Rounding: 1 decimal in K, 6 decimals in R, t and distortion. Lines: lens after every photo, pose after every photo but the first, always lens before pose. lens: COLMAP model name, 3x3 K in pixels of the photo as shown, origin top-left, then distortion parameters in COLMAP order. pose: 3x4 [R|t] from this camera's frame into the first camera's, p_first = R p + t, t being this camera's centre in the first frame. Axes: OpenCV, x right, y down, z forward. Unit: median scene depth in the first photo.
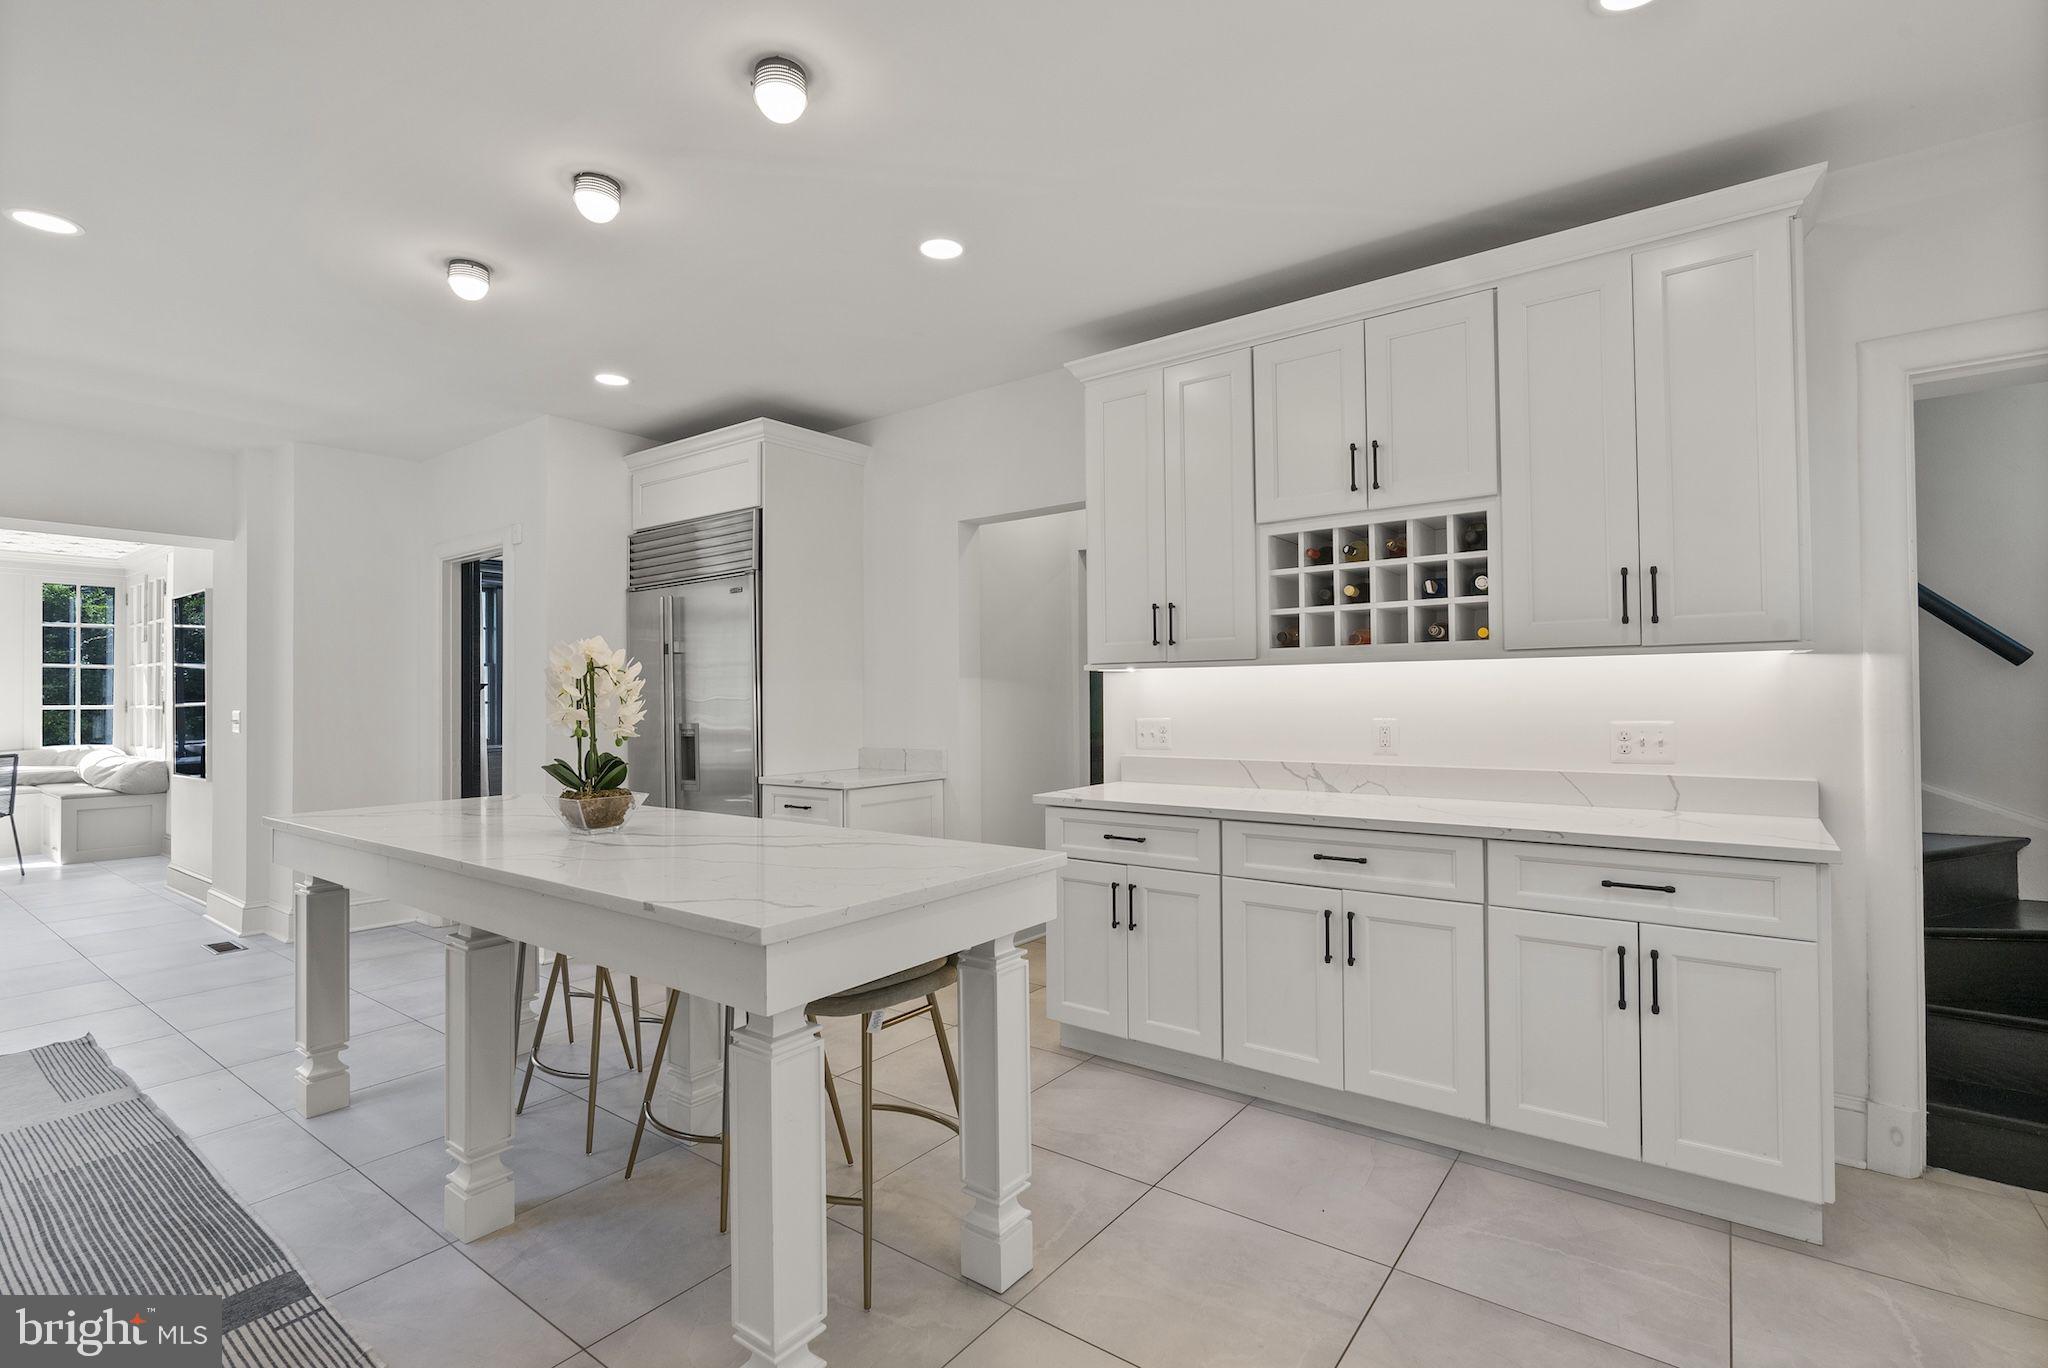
lens RADIAL K [[928.2, 0, 1039.8], [0, 928.2, 680.8], [0, 0, 1]] dist [-0.009510, 0.001503]
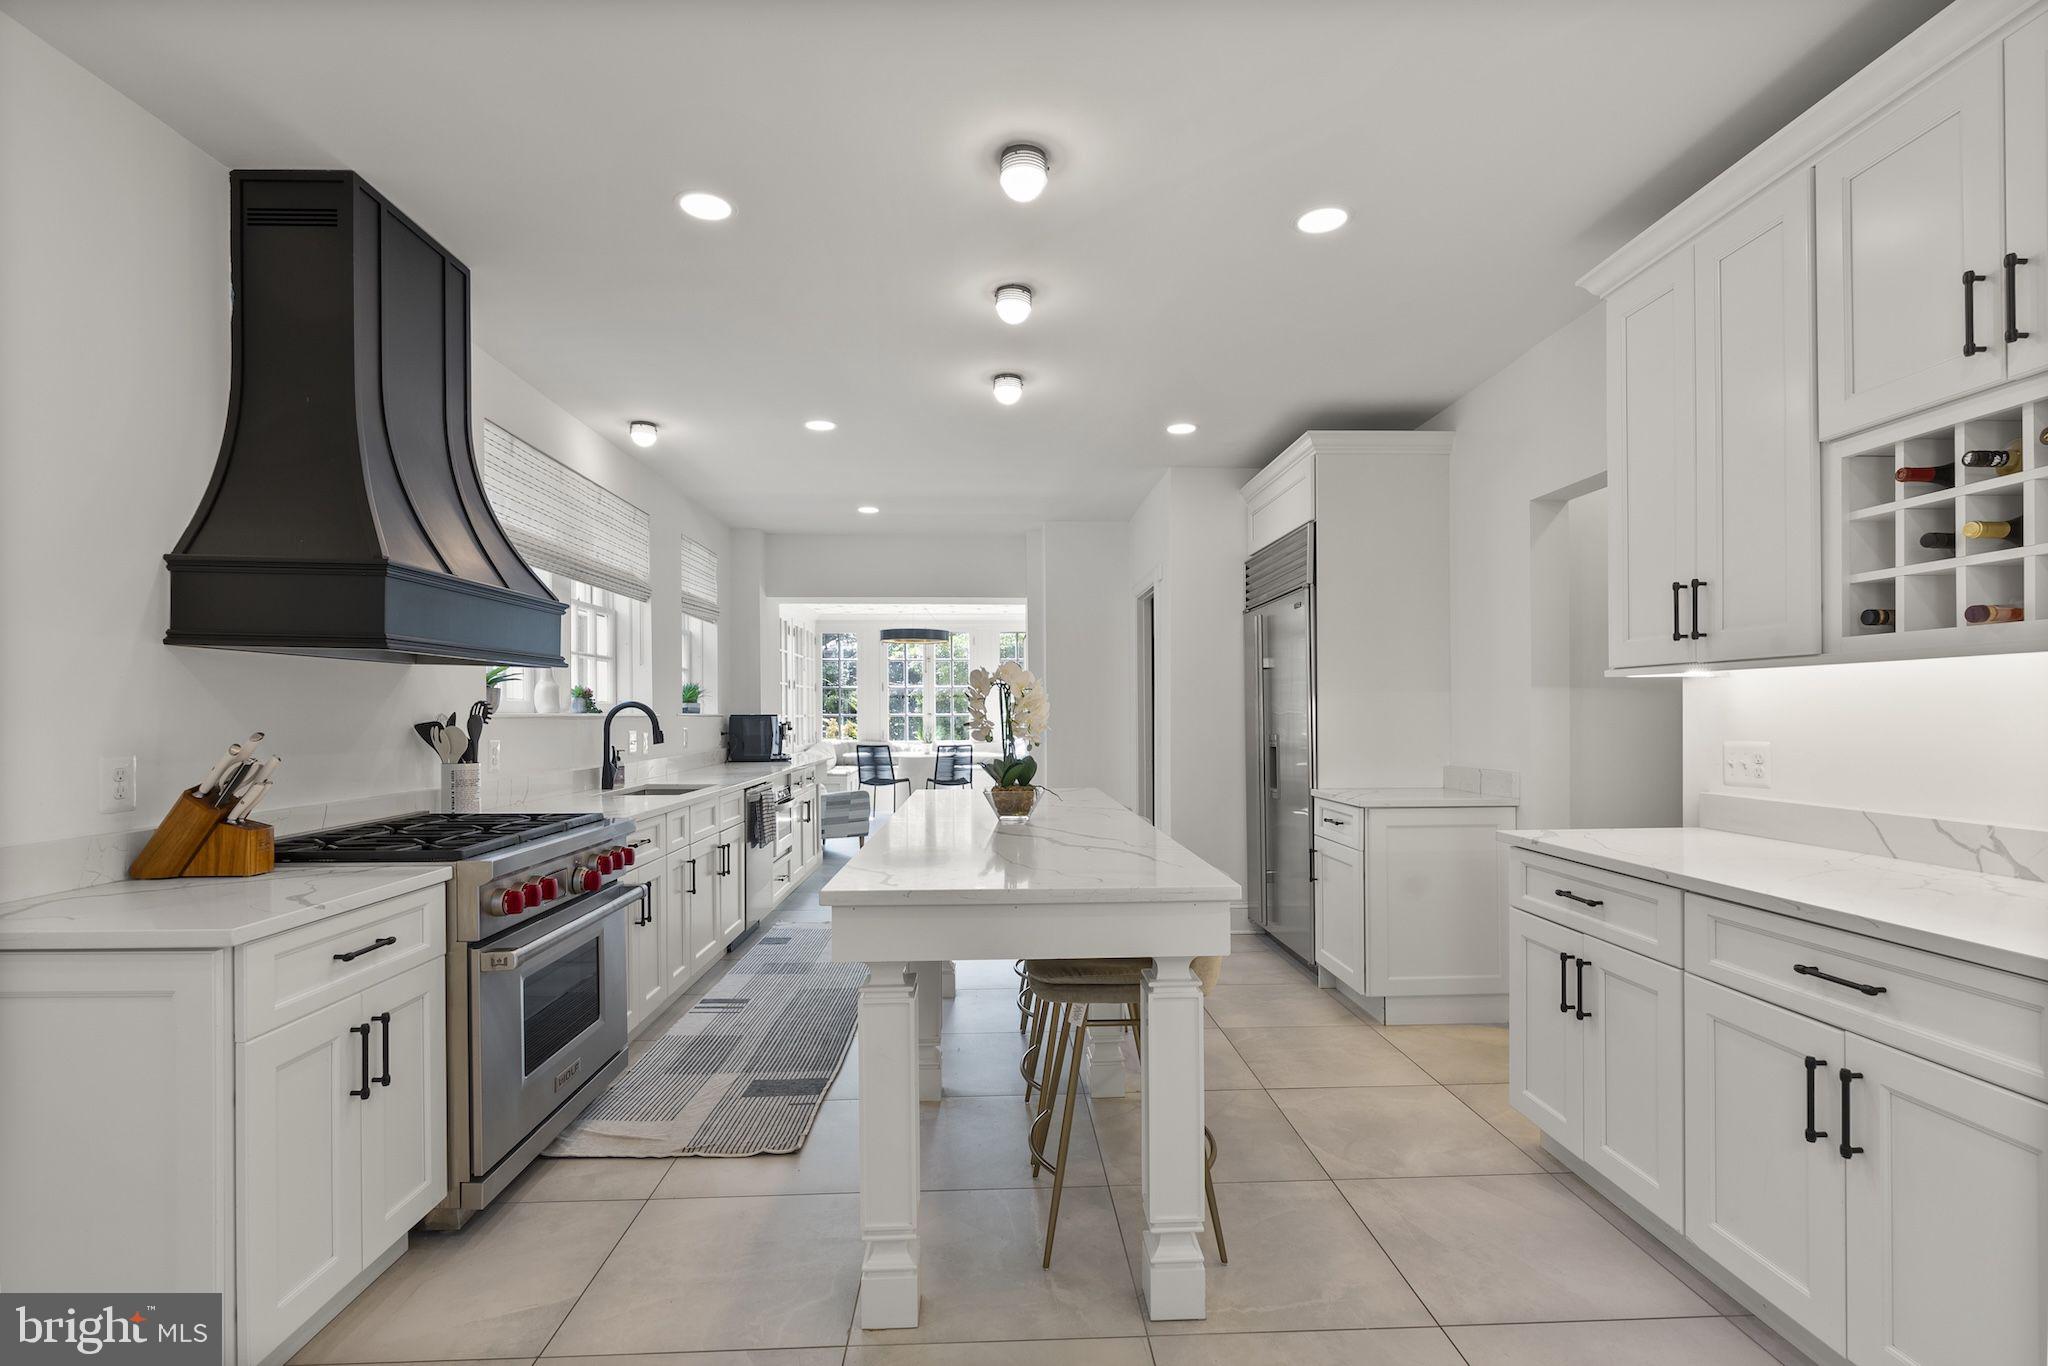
lens RADIAL K [[928.2, 0, 1067.3], [0, 928.2, 716.7], [0, 0, 1]] dist [-0.009510, 0.001503]
pose [[0.647247, 0.010413, -0.762209, 0.386719], [0.008761, 0.999739, 0.021097, 0.001962], [0.762230, -0.020333, 0.646987, 0.189351]]
